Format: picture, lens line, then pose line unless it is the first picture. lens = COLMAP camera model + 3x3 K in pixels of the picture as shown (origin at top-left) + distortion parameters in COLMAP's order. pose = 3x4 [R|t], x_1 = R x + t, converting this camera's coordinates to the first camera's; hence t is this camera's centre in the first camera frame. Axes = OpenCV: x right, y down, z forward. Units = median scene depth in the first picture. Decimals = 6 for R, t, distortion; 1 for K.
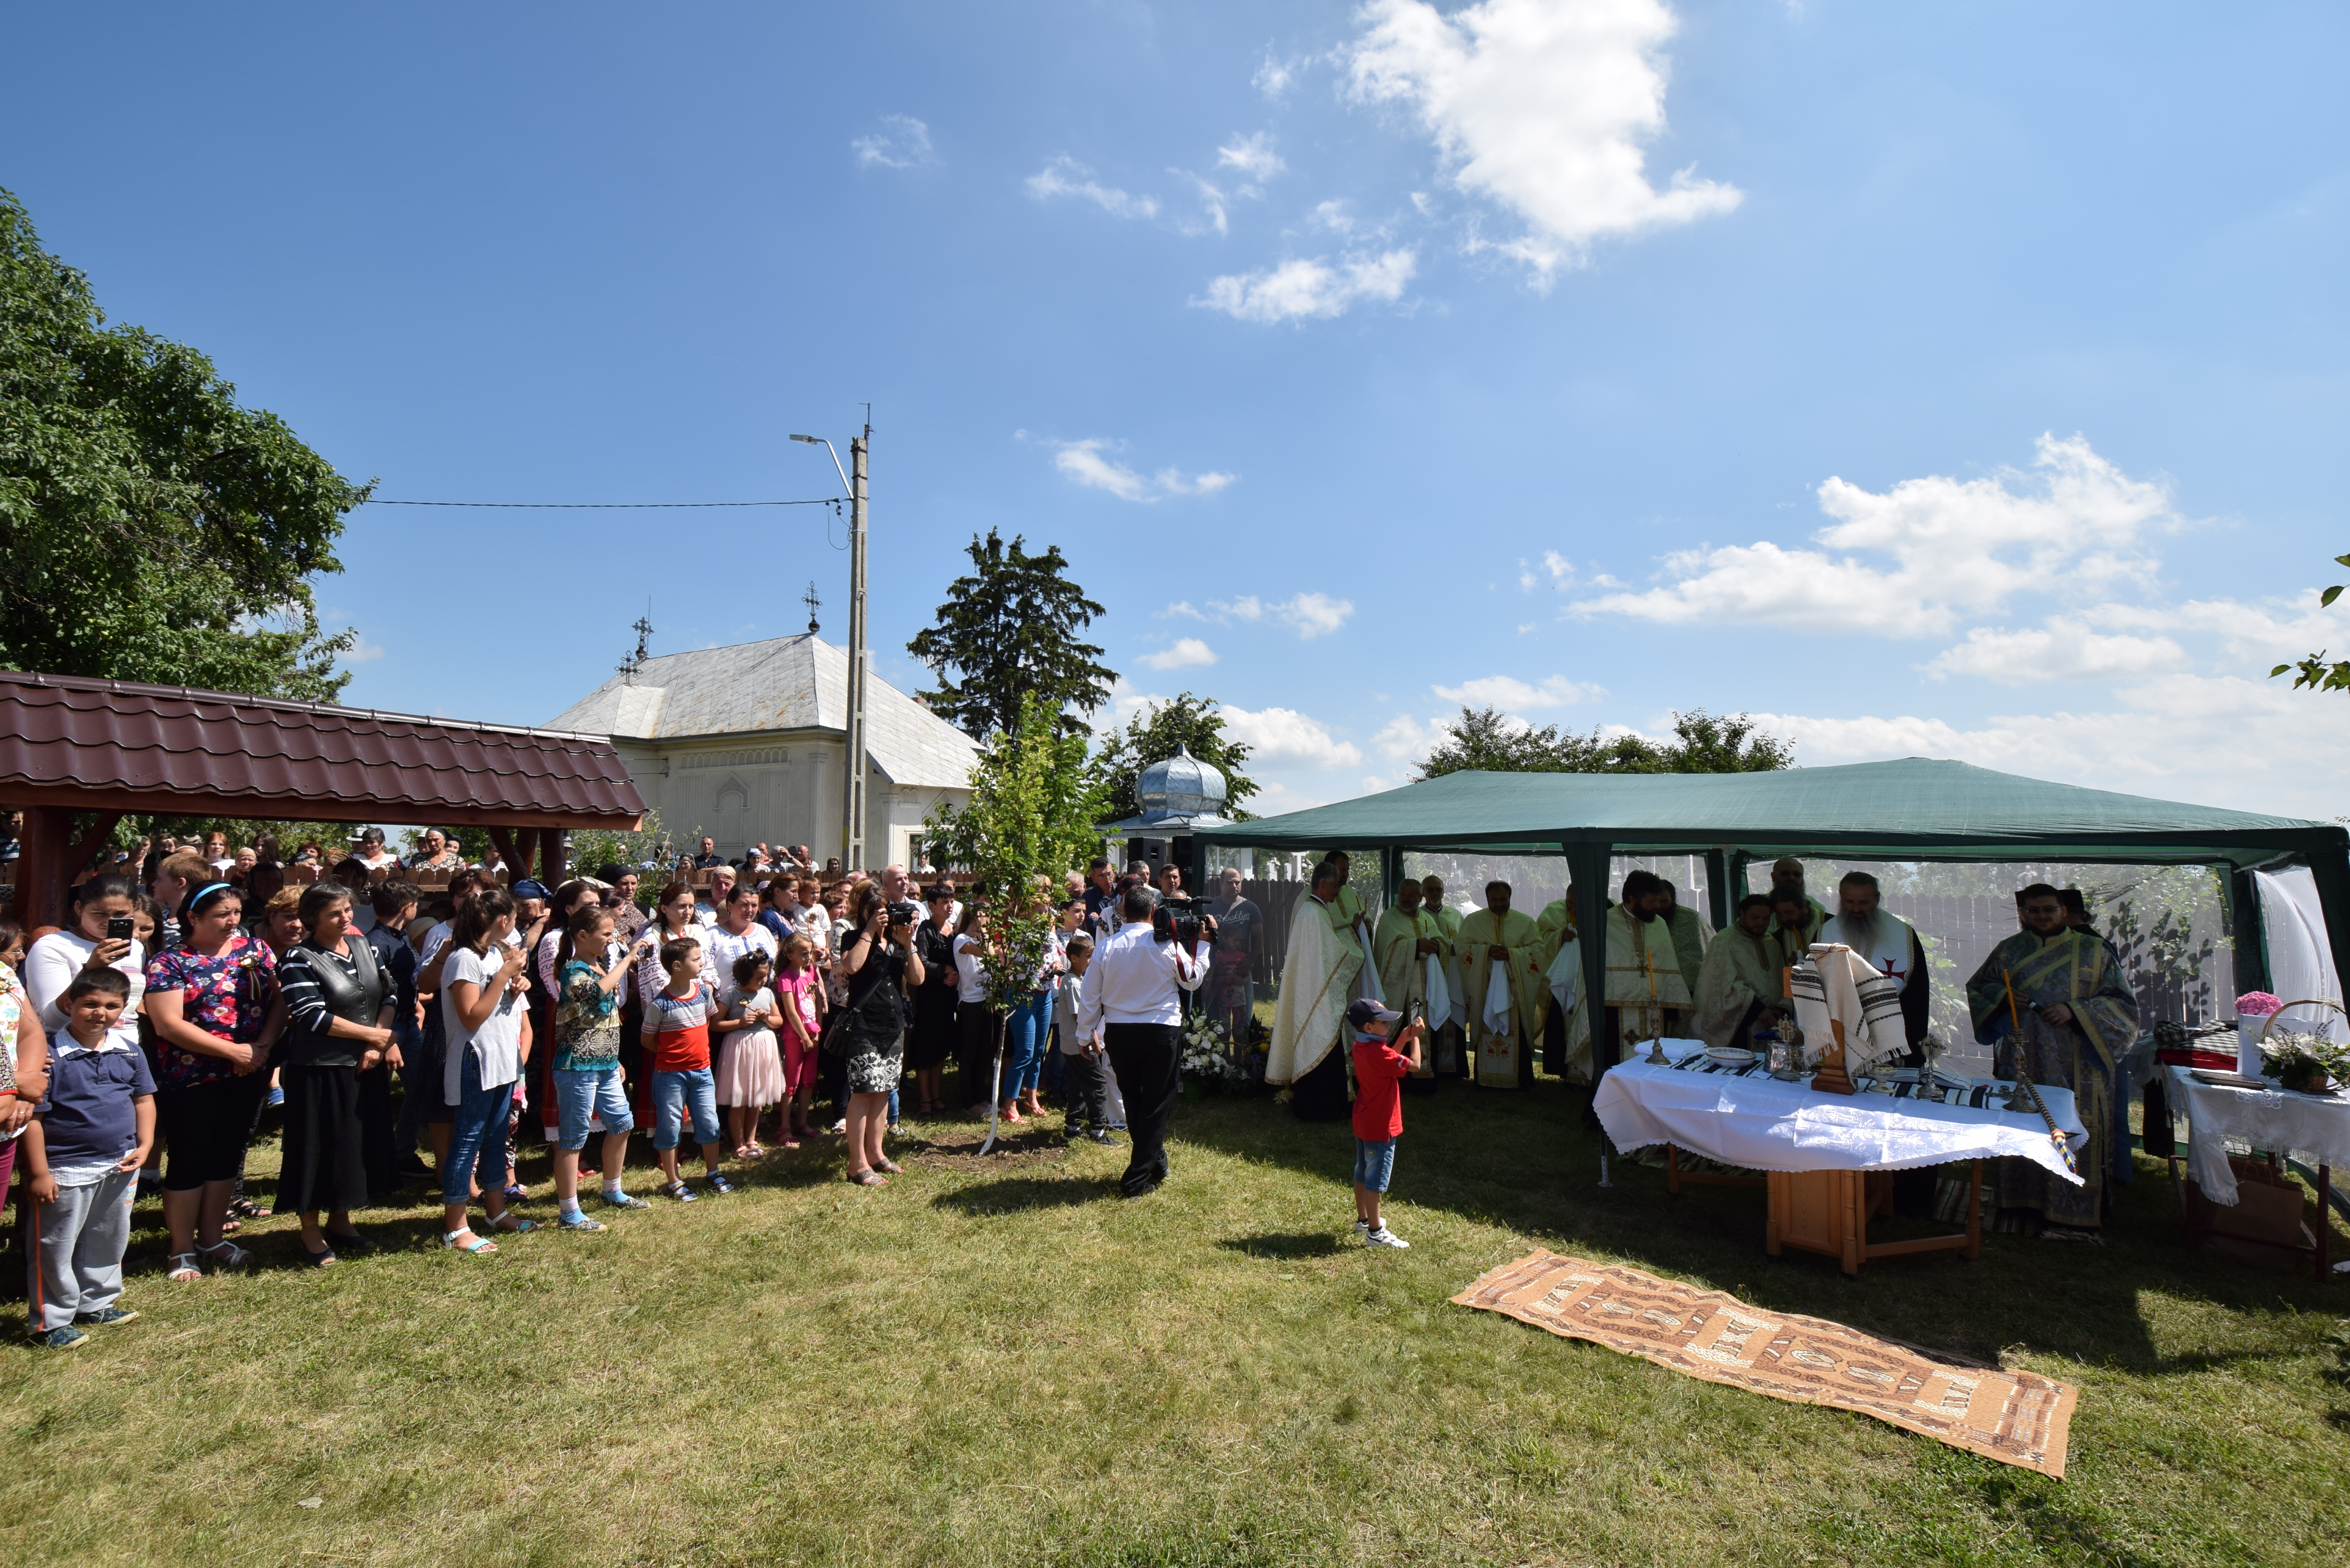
lens RADIAL K [[1034.5, 0, 1175.0], [0, 1034.5, 784.0], [0, 0, 1]] dist [-0.000542, 0.000079]
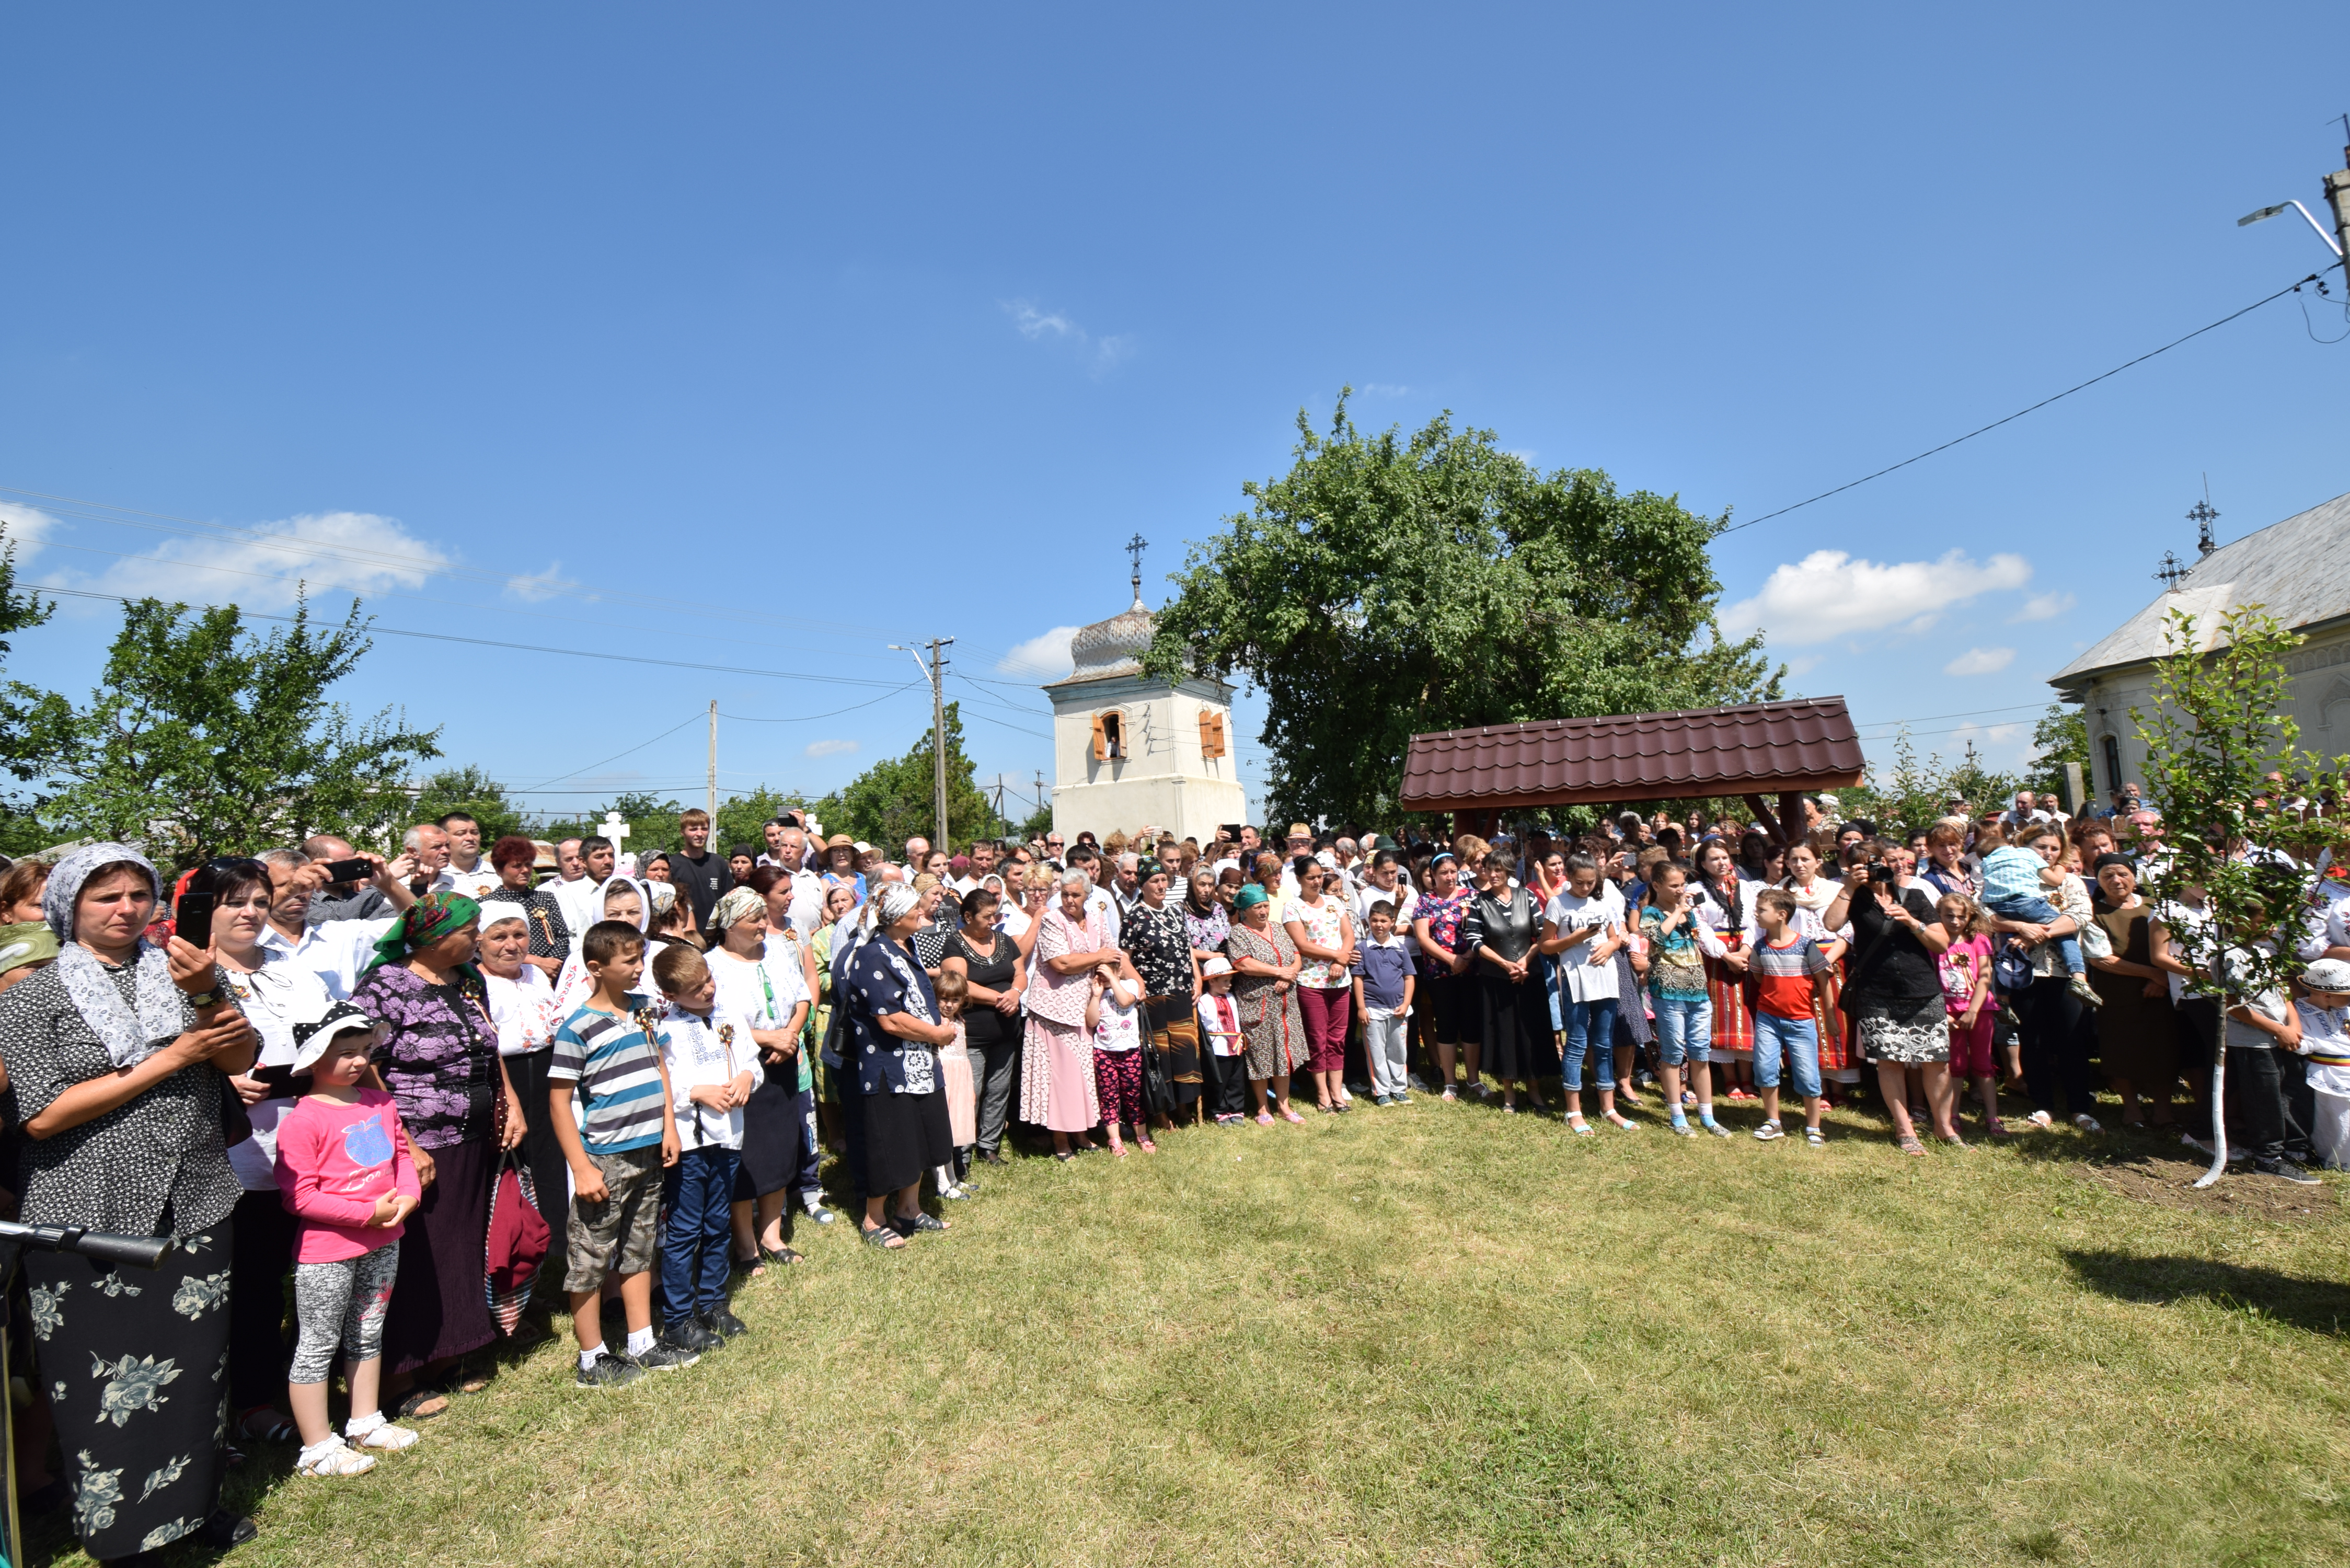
lens RADIAL K [[1034.5, 0, 1175.0], [0, 1034.5, 784.0], [0, 0, 1]] dist [-0.000542, 0.000079]
pose [[0.219771, -0.090050, -0.971387, 0.244972], [0.128117, 0.989771, -0.062768, 0.014471], [0.967102, -0.110656, 0.229060, 0.097687]]
